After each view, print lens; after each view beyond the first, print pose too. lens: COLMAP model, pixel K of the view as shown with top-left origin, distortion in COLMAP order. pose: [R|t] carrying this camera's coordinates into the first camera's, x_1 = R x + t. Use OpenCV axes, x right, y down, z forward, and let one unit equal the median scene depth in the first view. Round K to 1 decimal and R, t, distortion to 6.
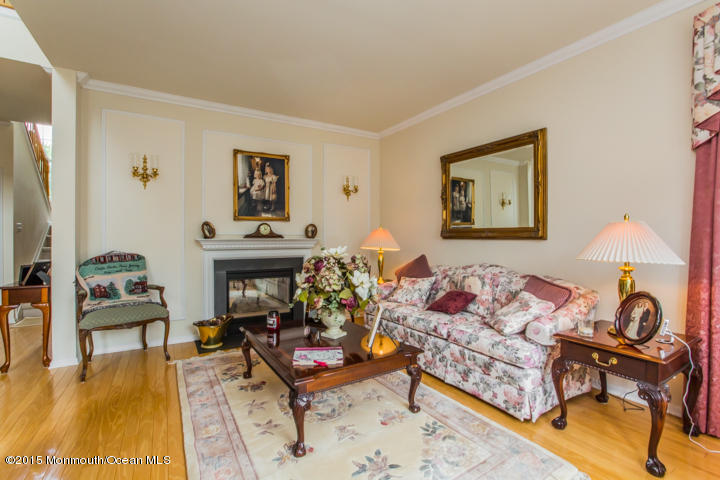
lens RADIAL K [[327.5, 0, 356.3], [0, 327.5, 237.0], [0, 0, 1]] dist [-0.051049, 0.017266]
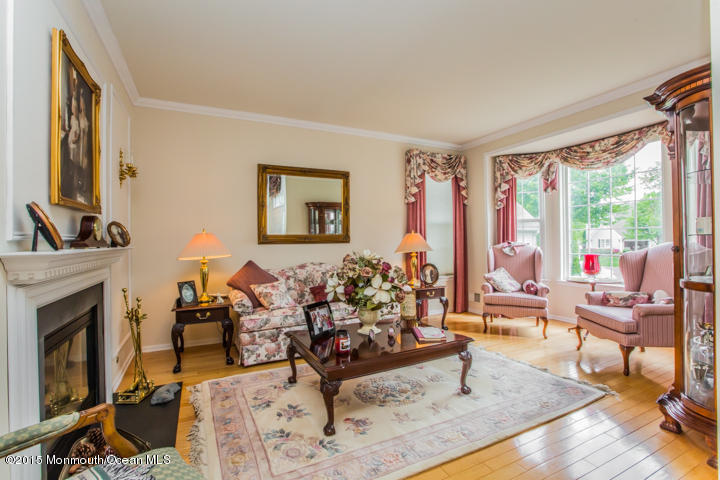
lens RADIAL K [[327.5, 0, 356.3], [0, 327.5, 237.0], [0, 0, 1]] dist [-0.051049, 0.017266]
pose [[0.081556, 0.006766, 0.996646, -1.030964], [0.008305, 0.999938, -0.007468, -0.009076], [-0.996634, 0.008886, 0.081495, 0.845010]]
